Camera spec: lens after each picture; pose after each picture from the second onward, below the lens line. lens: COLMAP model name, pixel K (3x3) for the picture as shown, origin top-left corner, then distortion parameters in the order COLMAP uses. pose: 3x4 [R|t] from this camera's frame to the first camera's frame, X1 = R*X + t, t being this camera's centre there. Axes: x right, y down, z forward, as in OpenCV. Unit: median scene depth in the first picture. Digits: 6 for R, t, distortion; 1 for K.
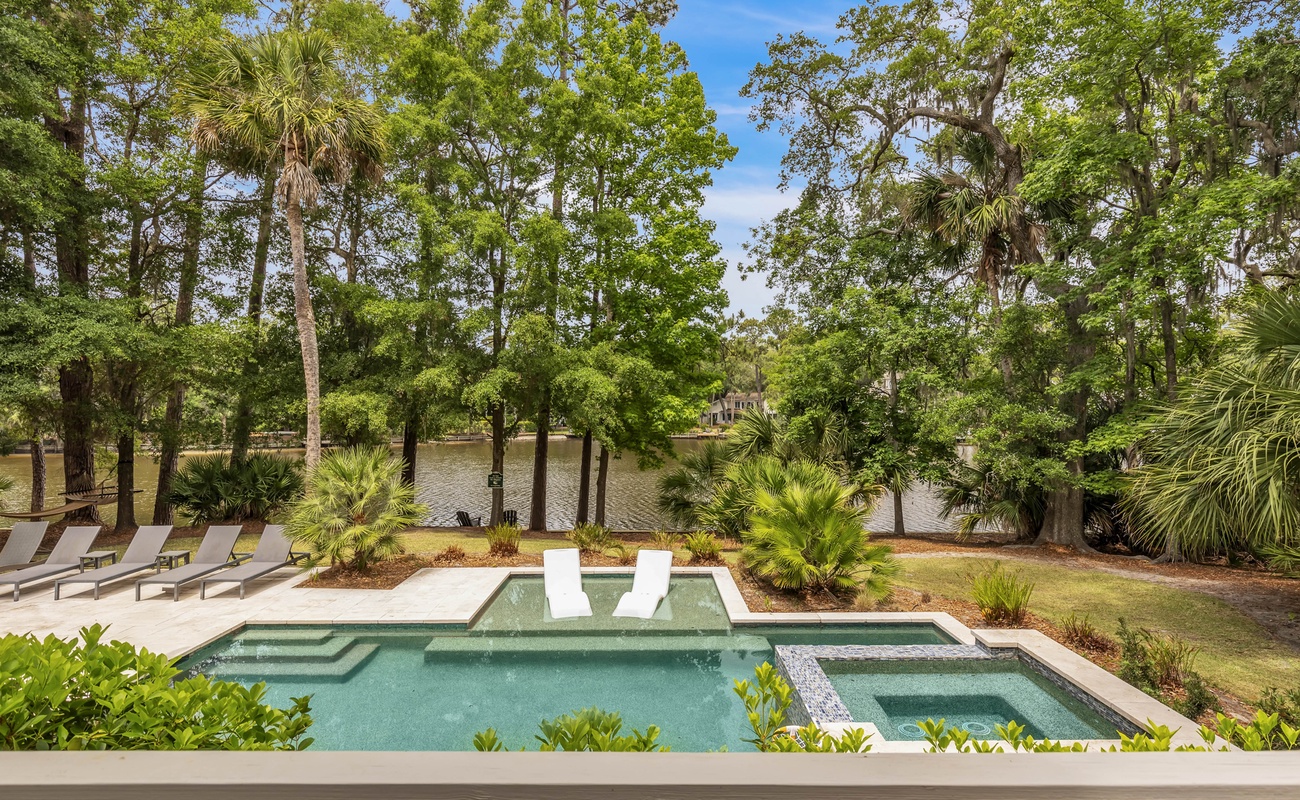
lens RADIAL K [[664.9, 0, 649.4], [0, 664.9, 390.4], [0, 0, 1]] dist [0.000650, -0.000681]
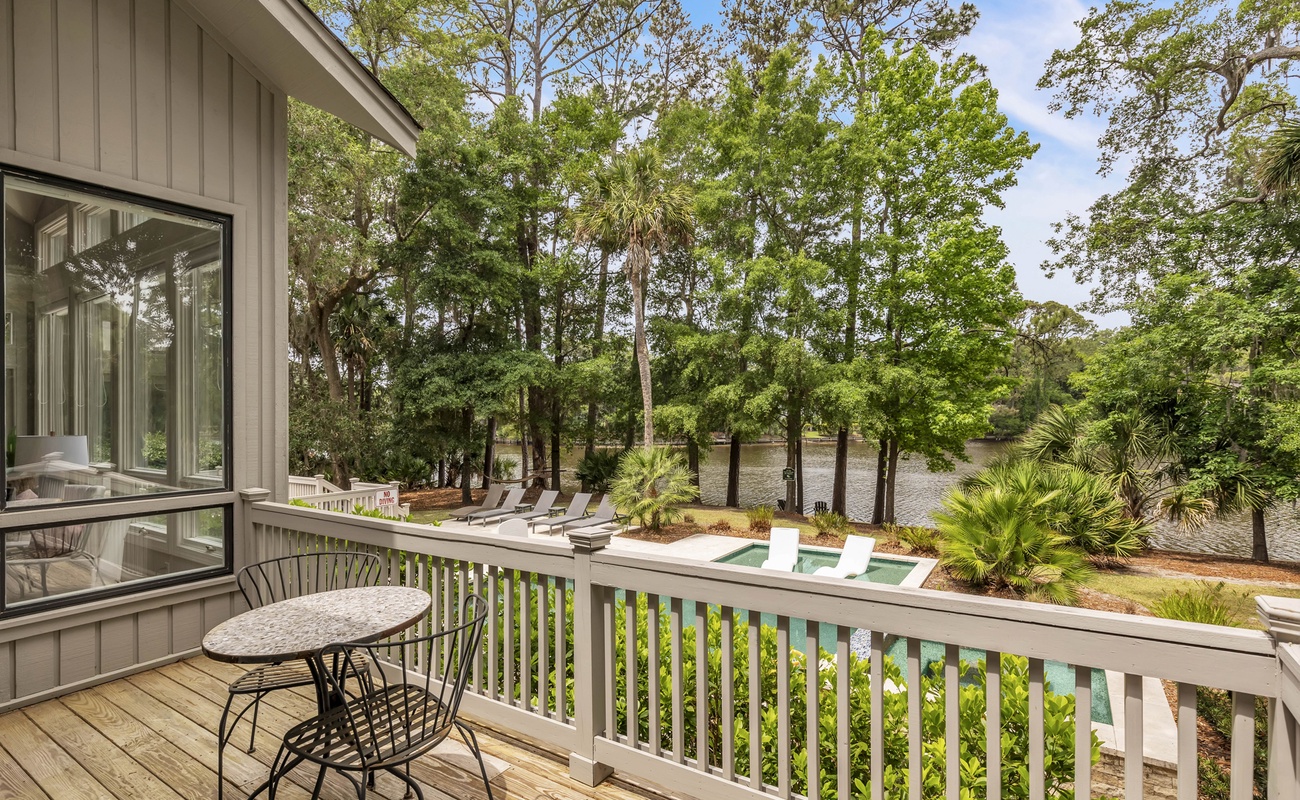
lens RADIAL K [[592.0, 0, 655.6], [0, 592.0, 403.1], [0, 0, 1]] dist [0.003495, 0.000056]
pose [[0.843135, -0.020218, -0.537322, 0.141231], [0.026034, 0.999656, 0.003237, -0.004247], [0.537071, -0.016718, 0.843371, -0.040026]]
